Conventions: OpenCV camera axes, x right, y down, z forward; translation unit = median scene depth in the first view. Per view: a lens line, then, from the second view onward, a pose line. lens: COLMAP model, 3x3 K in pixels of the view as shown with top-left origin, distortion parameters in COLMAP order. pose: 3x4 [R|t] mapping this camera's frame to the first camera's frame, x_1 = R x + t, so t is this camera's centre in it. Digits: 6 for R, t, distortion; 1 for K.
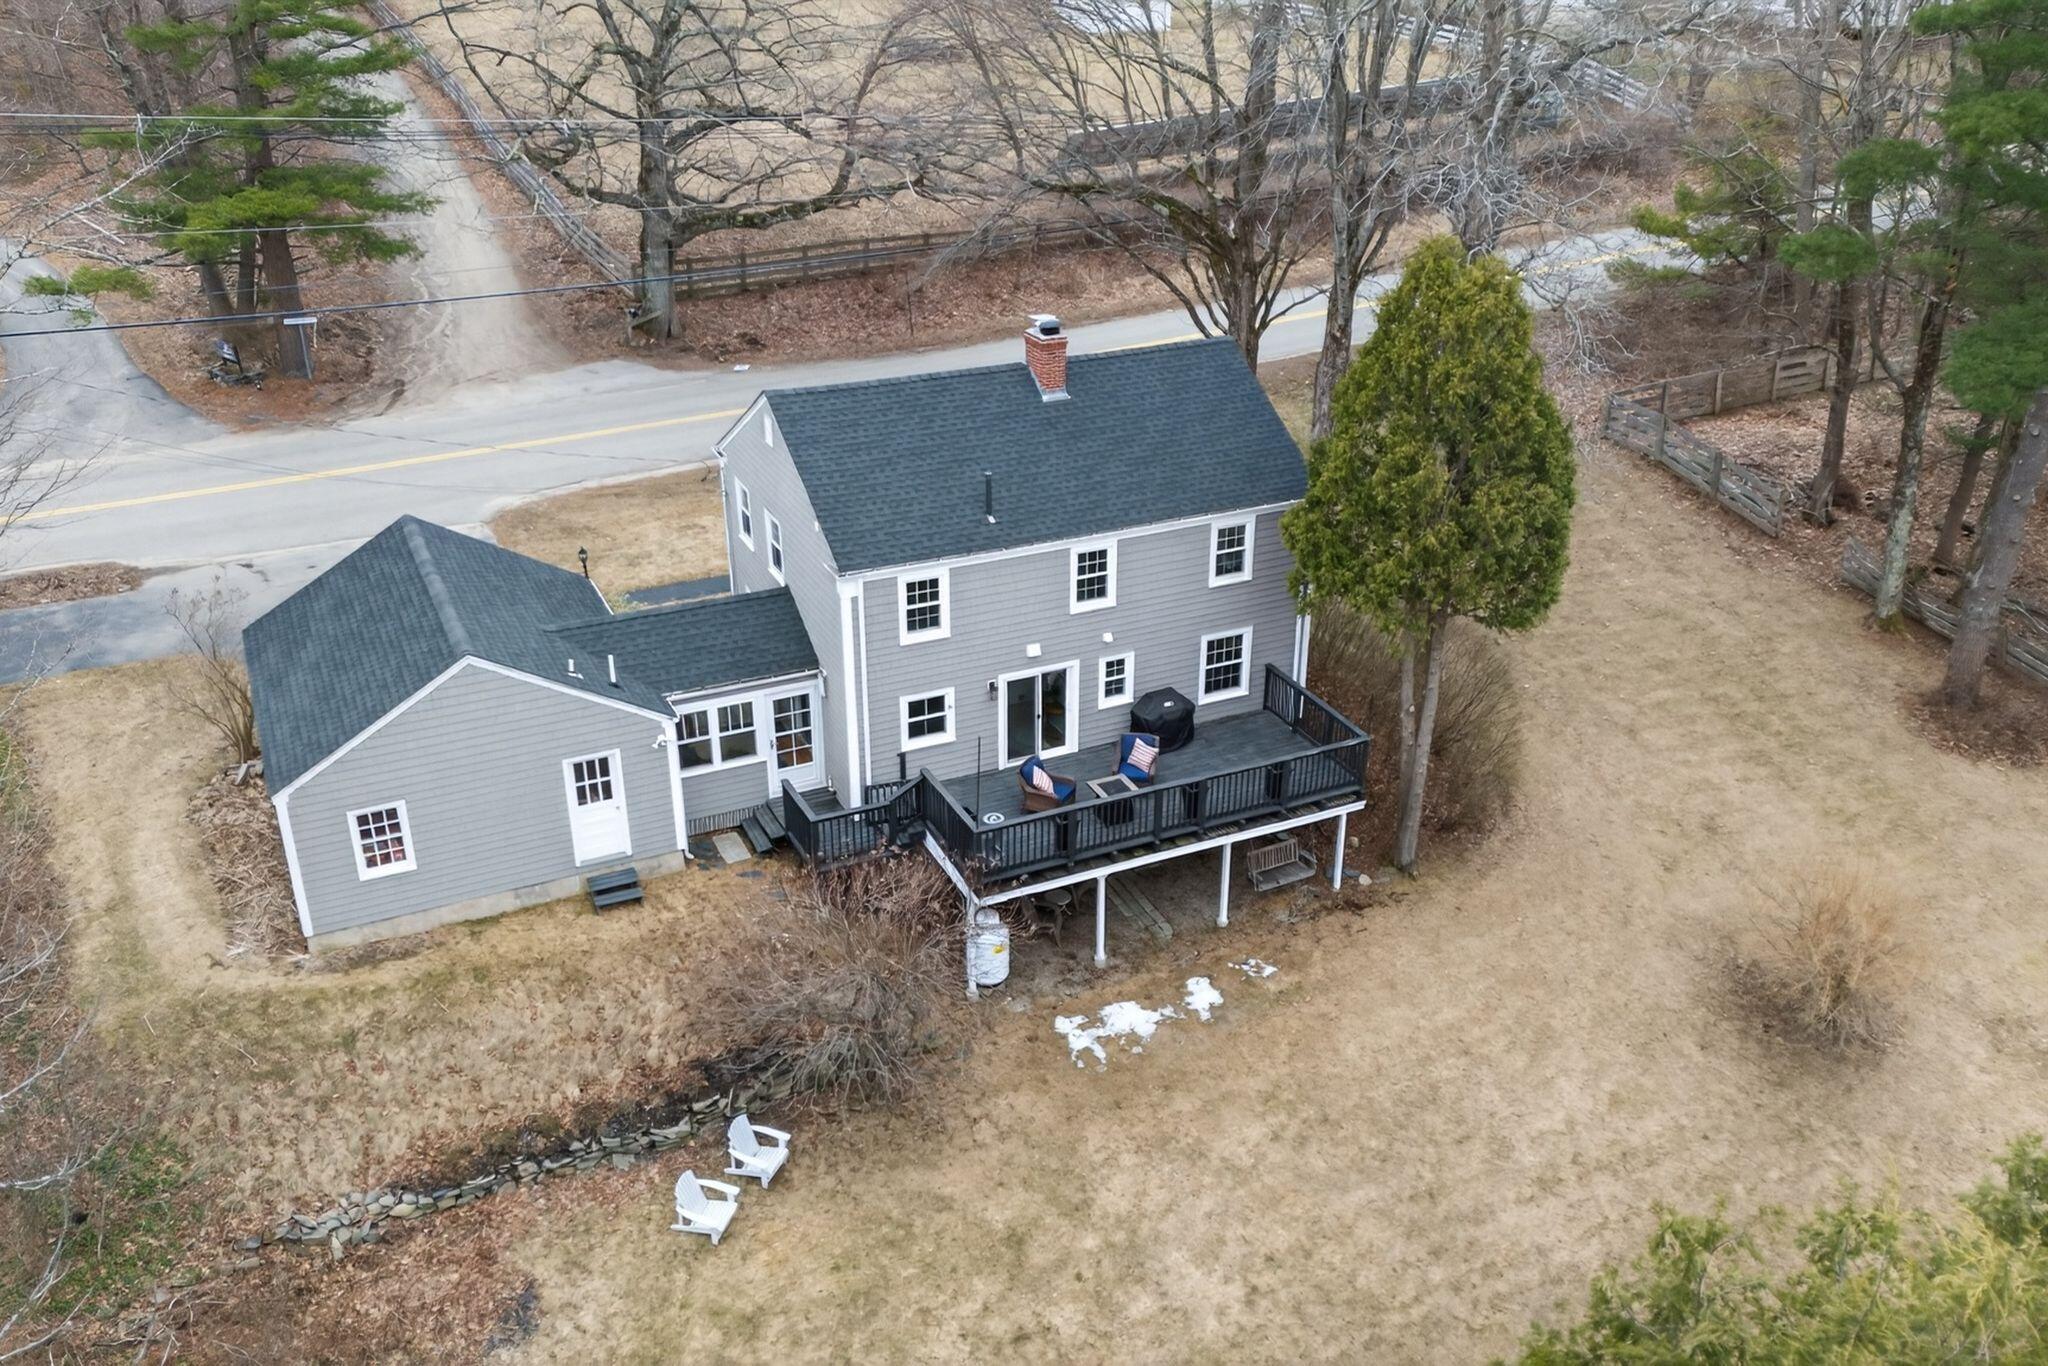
lens RADIAL K [[1725.2, 0, 1030.2], [0, 1725.2, 685.8], [0, 0, 1]] dist [0.036596, -0.001023]
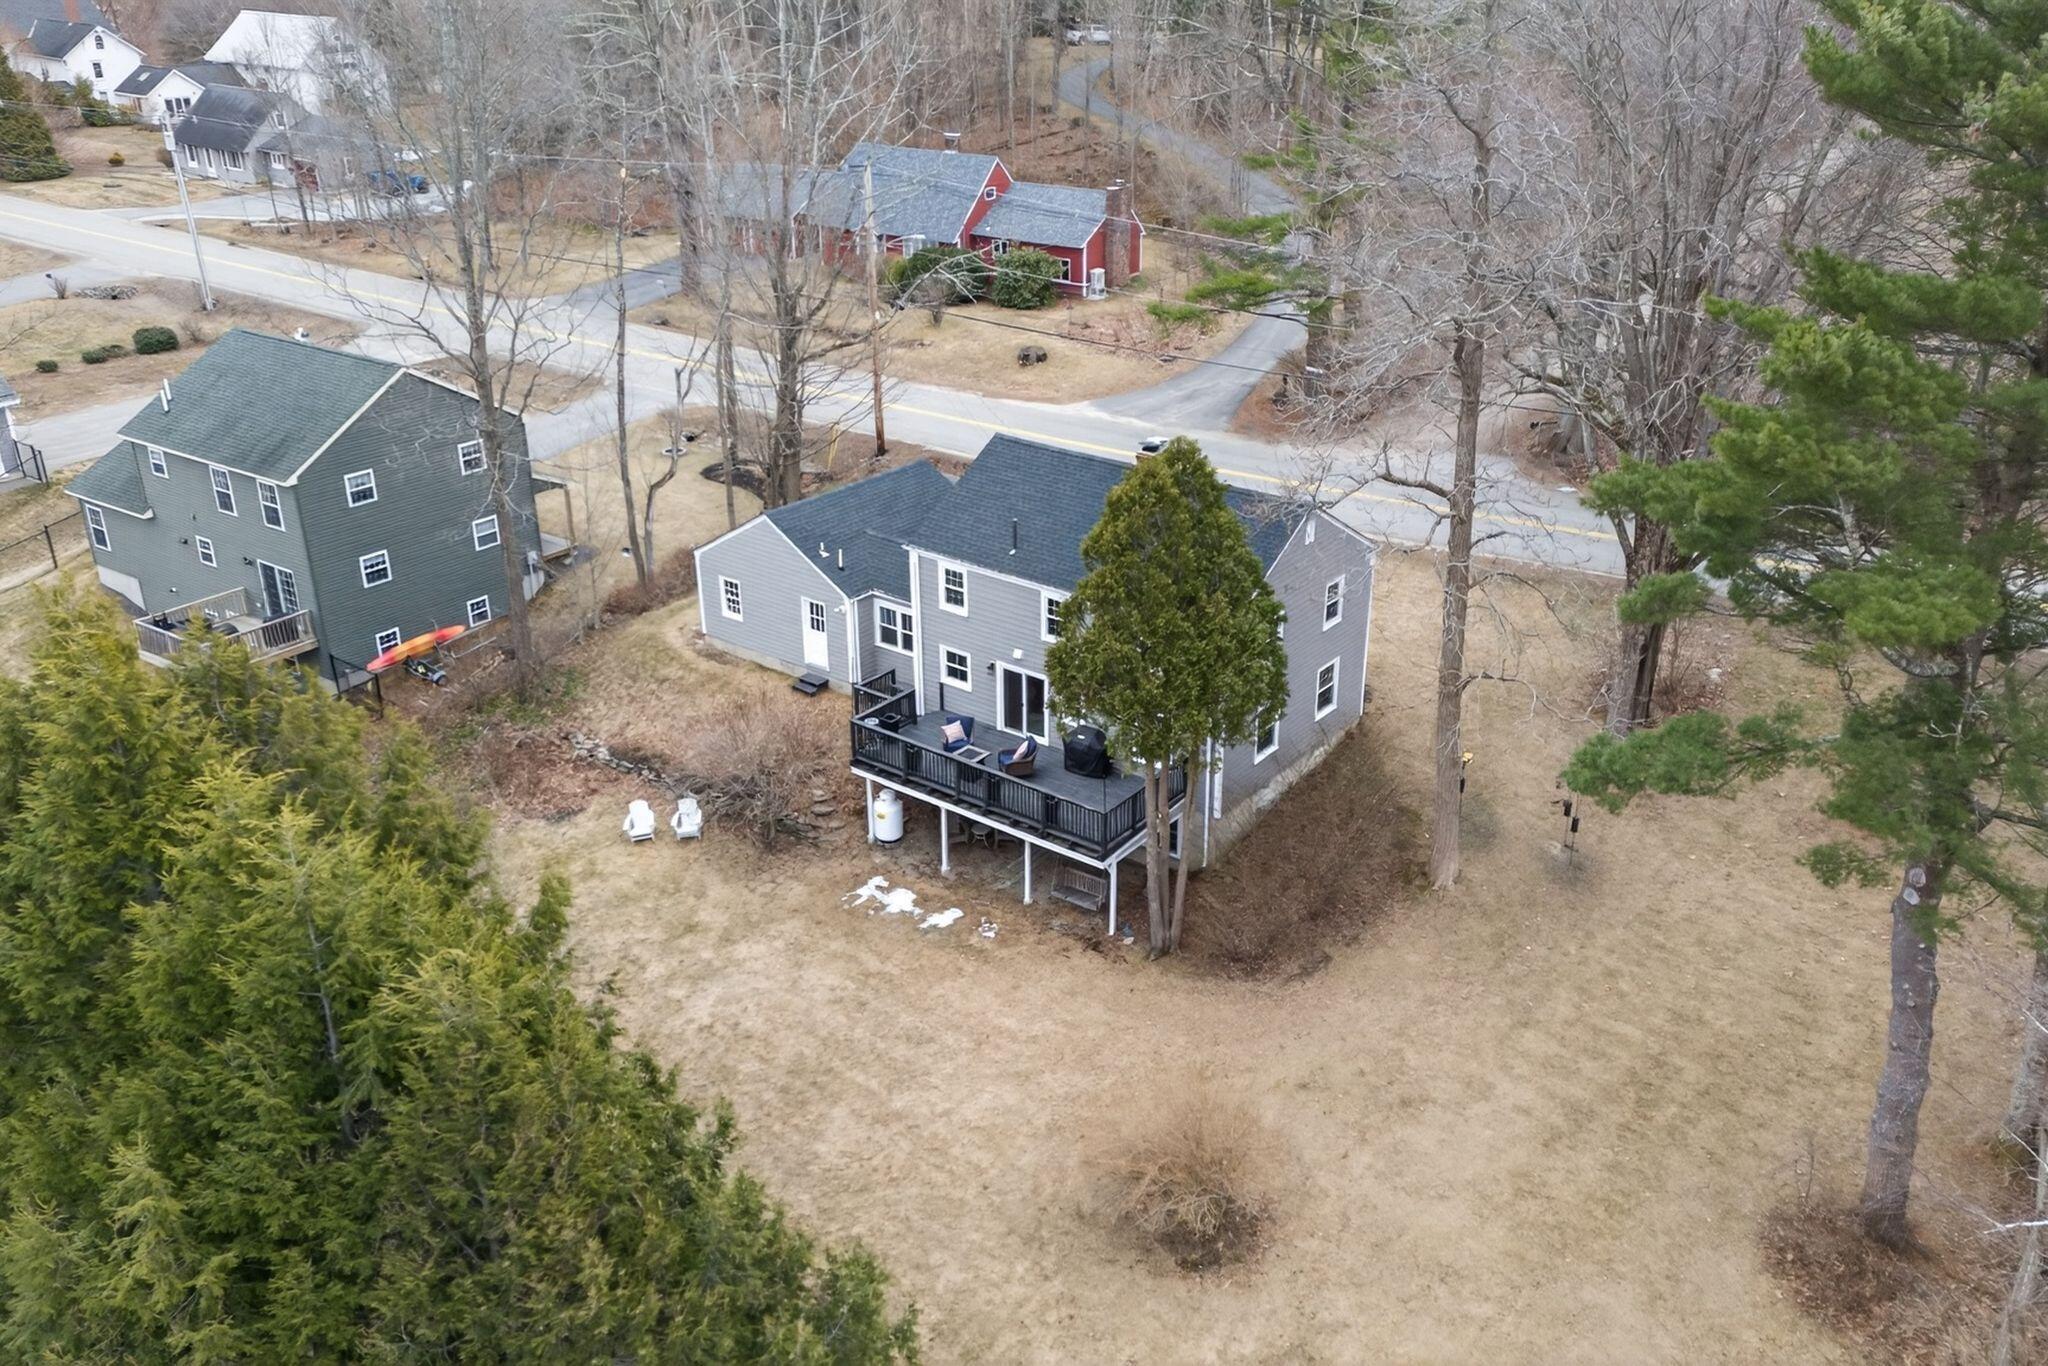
lens RADIAL K [[1605.3, 0, 1024.6], [0, 1605.3, 684.4], [0, 0, 1]] dist [0.060752, -0.015501]
pose [[0.462028, 0.372891, -0.804663, 1.079233], [-0.393521, 0.899300, 0.190792, -0.253348], [0.794778, 0.228500, 0.562242, 0.295506]]
